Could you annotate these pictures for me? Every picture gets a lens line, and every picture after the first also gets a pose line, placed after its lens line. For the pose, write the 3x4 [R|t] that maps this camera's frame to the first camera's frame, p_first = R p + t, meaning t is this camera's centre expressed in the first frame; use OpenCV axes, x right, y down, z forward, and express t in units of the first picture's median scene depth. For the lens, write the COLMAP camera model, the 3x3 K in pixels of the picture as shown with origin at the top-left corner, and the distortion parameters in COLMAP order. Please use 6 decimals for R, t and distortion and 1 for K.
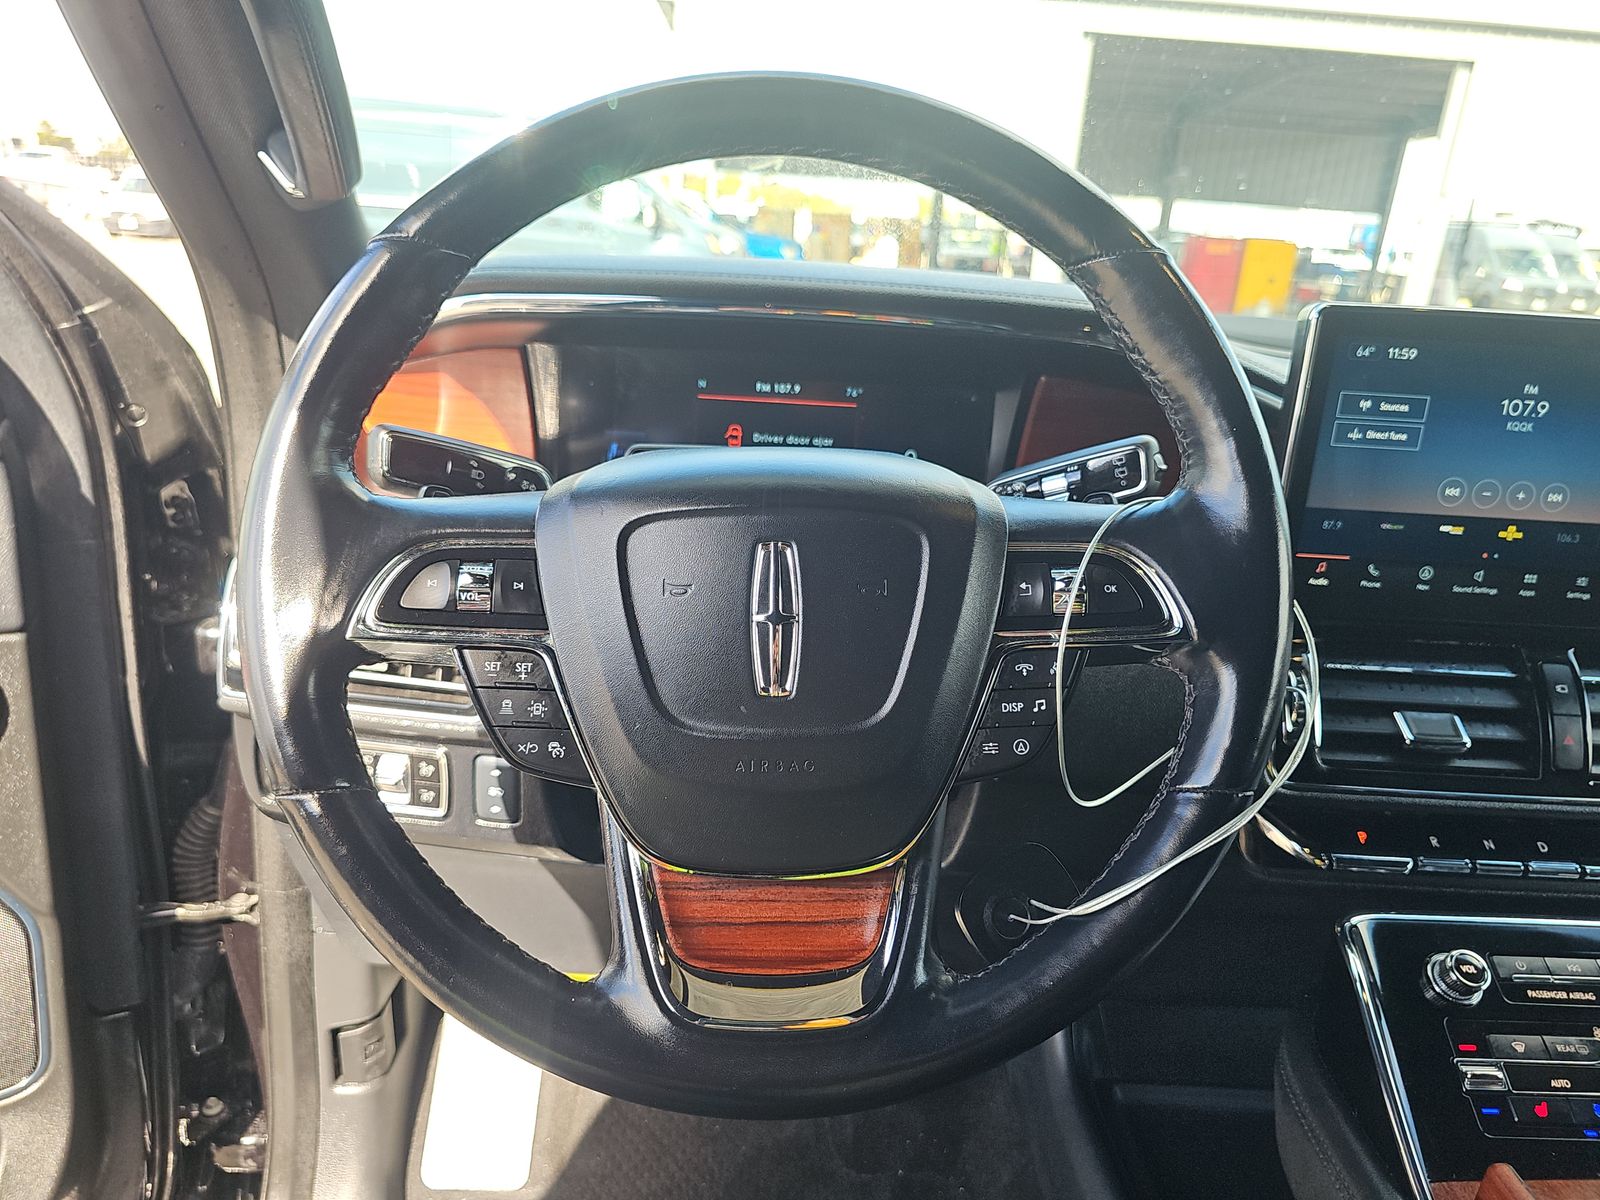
lens RADIAL K [[1065.9, 0, 805.7], [0, 1065.9, 598.4], [0, 0, 1]] dist [0.020696, -0.019563]
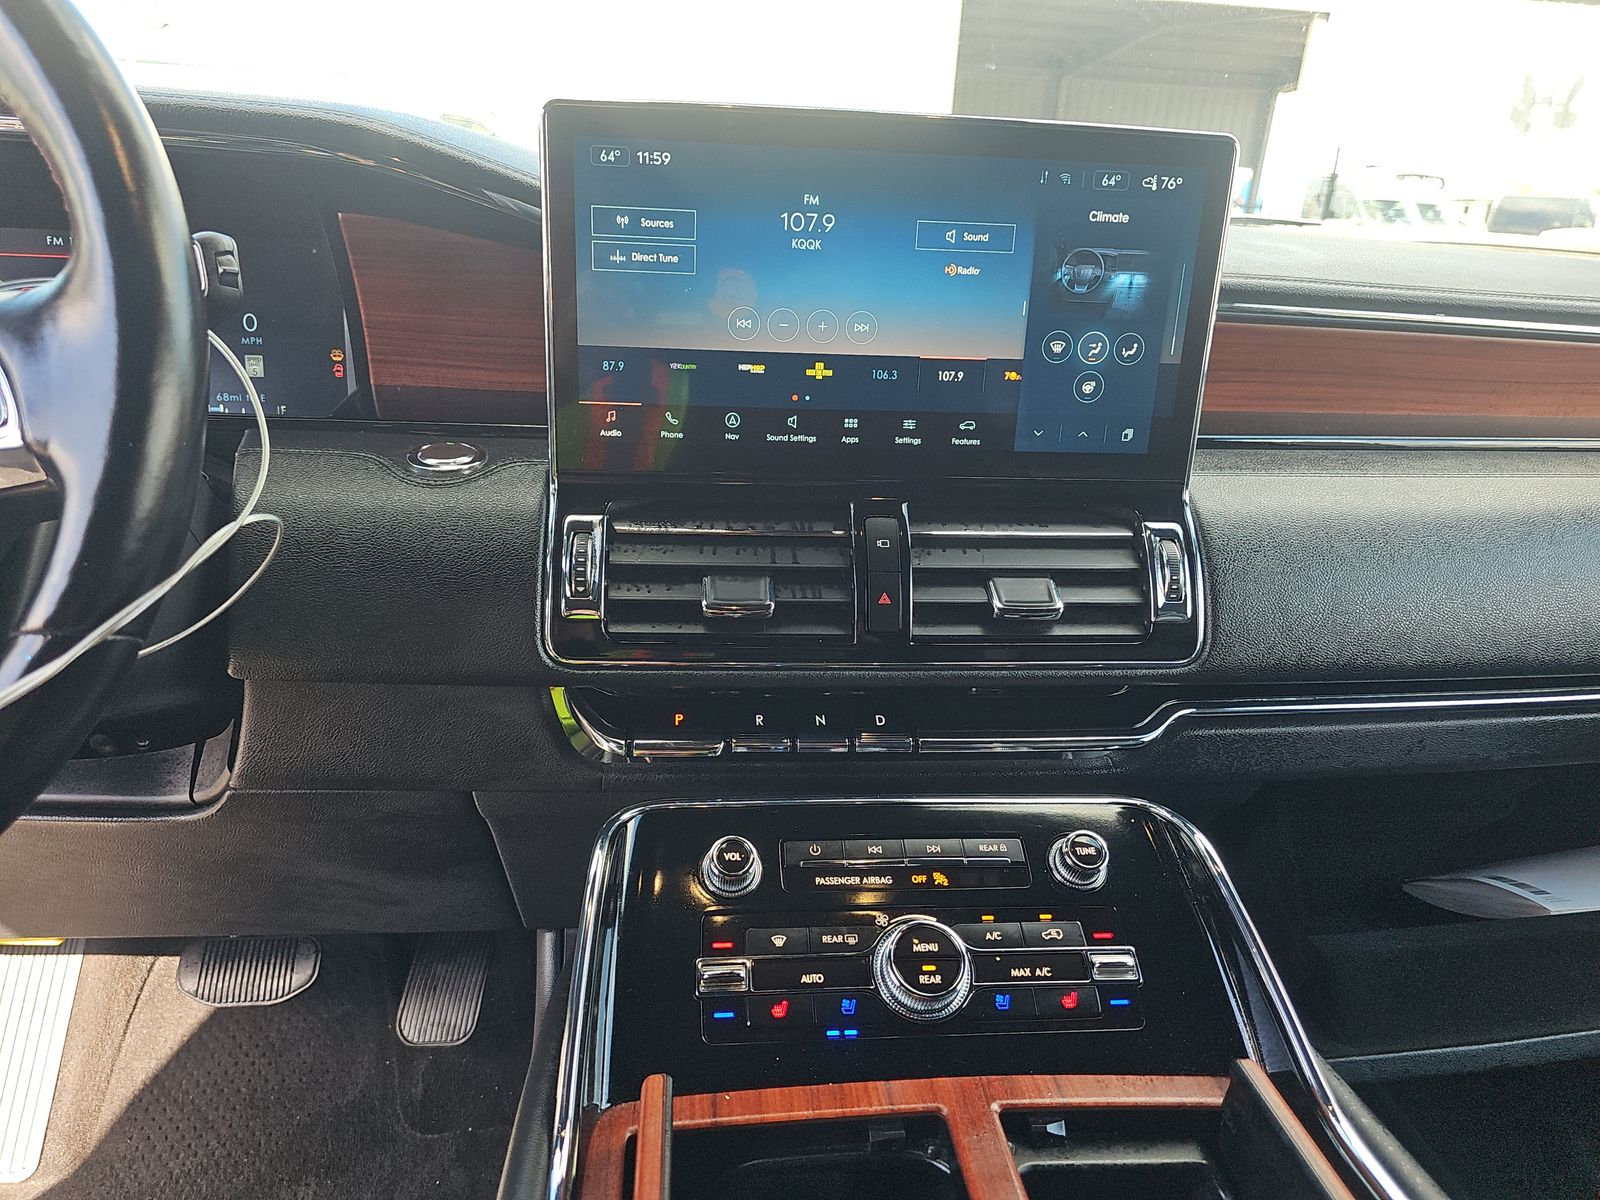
lens RADIAL K [[1065.9, 0, 784.8], [0, 1065.9, 597.7], [0, 0, 1]] dist [0.020696, -0.019563]
pose [[0.996250, -0.043550, 0.074760, 0.556072], [0.041014, 0.998541, 0.035125, 0.094698], [-0.076180, -0.031927, 0.996583, 0.116958]]
